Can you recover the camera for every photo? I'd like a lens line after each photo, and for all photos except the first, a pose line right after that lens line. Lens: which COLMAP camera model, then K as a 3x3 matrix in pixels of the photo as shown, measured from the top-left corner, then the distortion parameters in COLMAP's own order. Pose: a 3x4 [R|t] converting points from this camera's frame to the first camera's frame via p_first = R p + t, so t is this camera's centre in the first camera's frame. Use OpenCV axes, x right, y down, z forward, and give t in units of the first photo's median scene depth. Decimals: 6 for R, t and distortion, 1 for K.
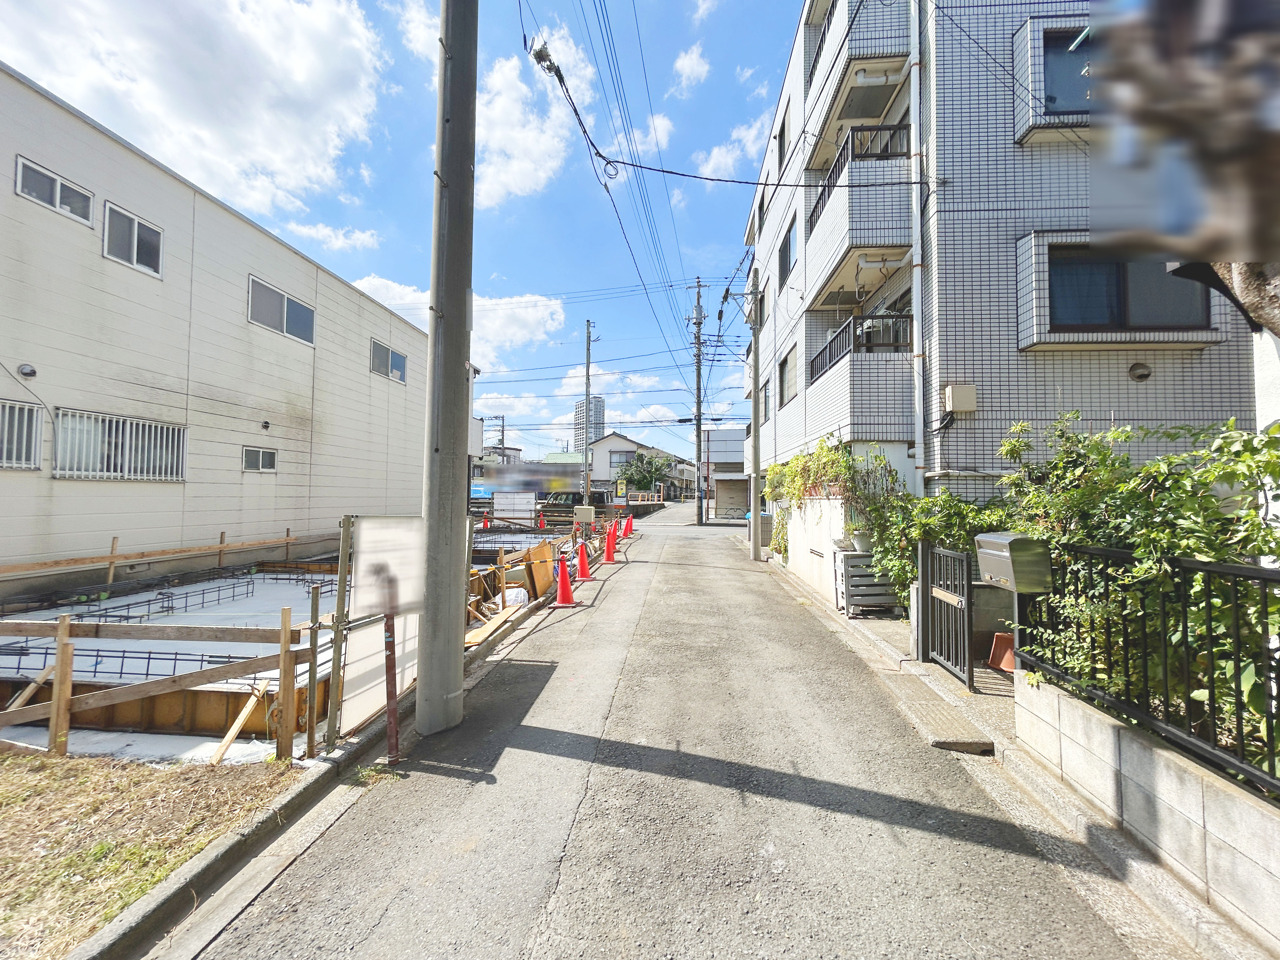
lens RADIAL K [[515.1, 0, 639.0], [0, 515.1, 481.8], [0, 0, 1]] dist [-0.000510, 0.000635]
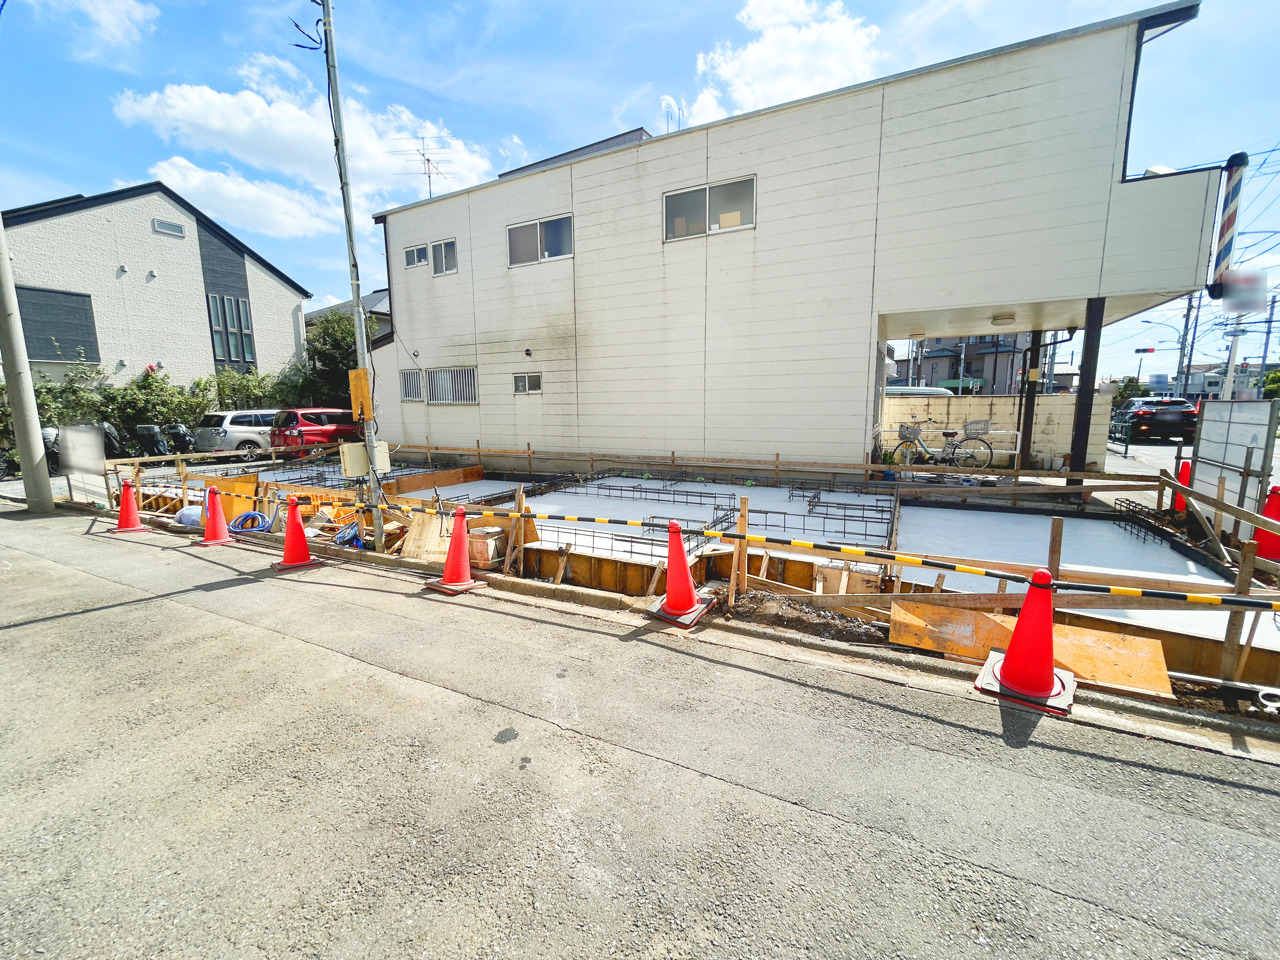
lens RADIAL K [[515.1, 0, 639.0], [0, 515.1, 487.5], [0, 0, 1]] dist [-0.000510, 0.000635]
pose [[-0.381416, 0.129516, -0.915286, 0.339194], [0.027136, 0.991278, 0.128961, 0.058516], [0.924005, 0.024351, -0.381603, 2.005140]]
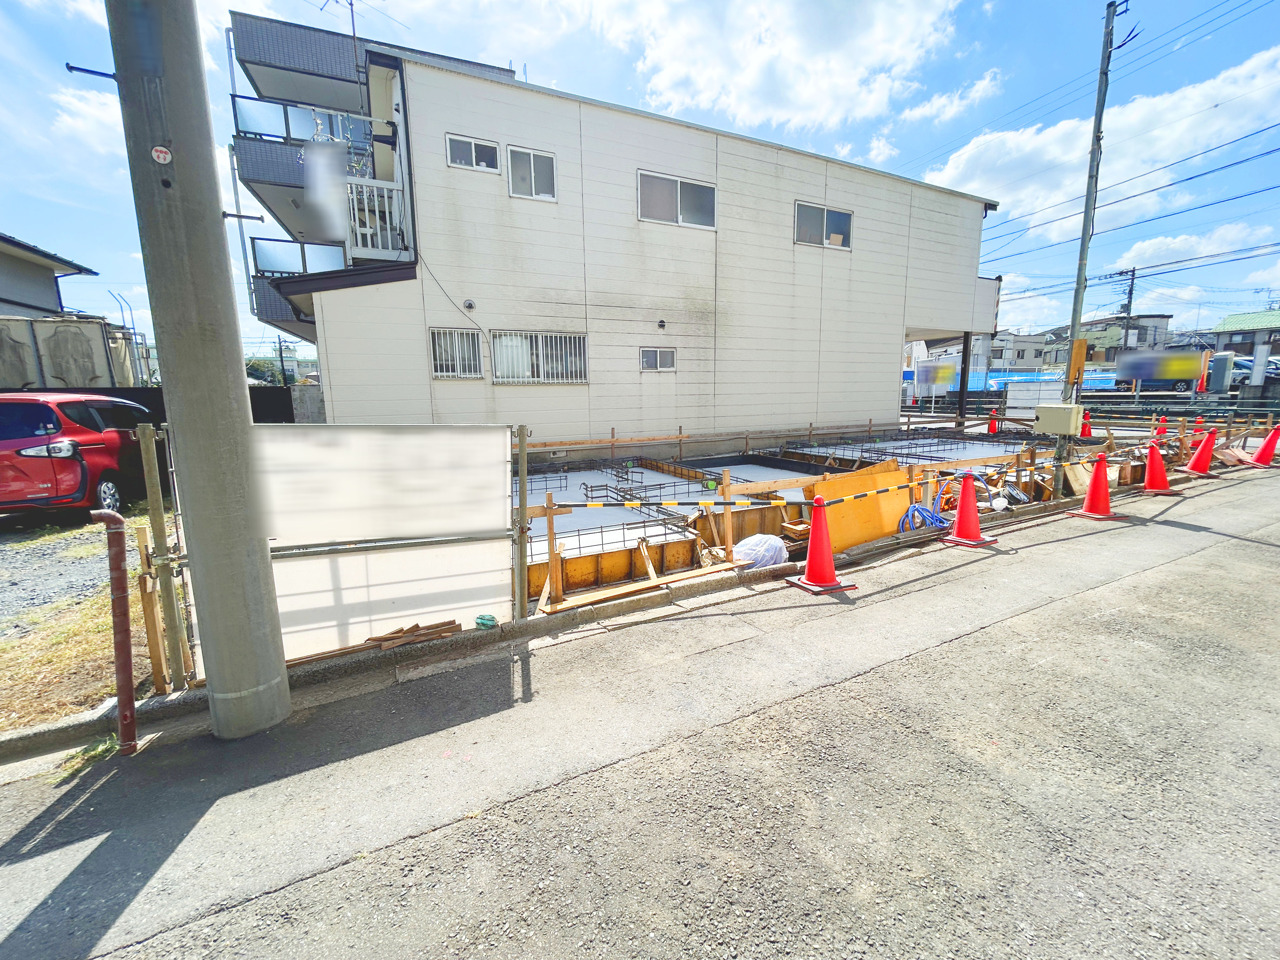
lens RADIAL K [[515.1, 0, 643.5], [0, 515.1, 479.3], [0, 0, 1]] dist [-0.000510, 0.000635]
pose [[0.513061, 0.124941, -0.849210, 0.195463], [0.045358, 0.984021, 0.172179, 0.018495], [0.857153, -0.126857, 0.499196, 0.498588]]
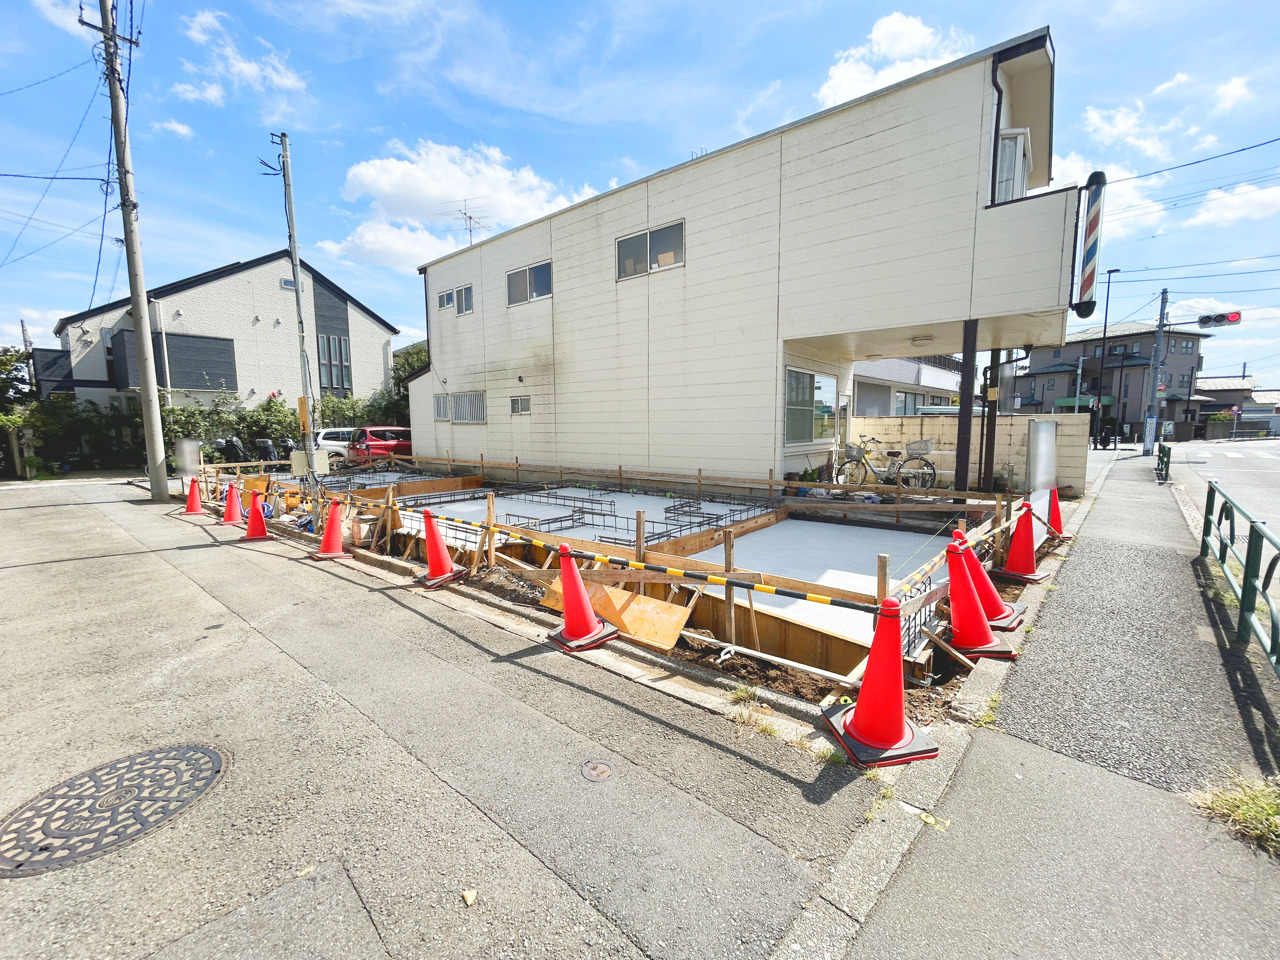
lens RADIAL K [[515.1, 0, 639.4], [0, 515.1, 488.4], [0, 0, 1]] dist [-0.000510, 0.000635]
pose [[-0.561805, 0.083257, -0.823069, 0.276663], [0.018104, 0.995922, 0.088384, 0.073366], [0.827071, 0.034754, -0.561022, 2.409178]]
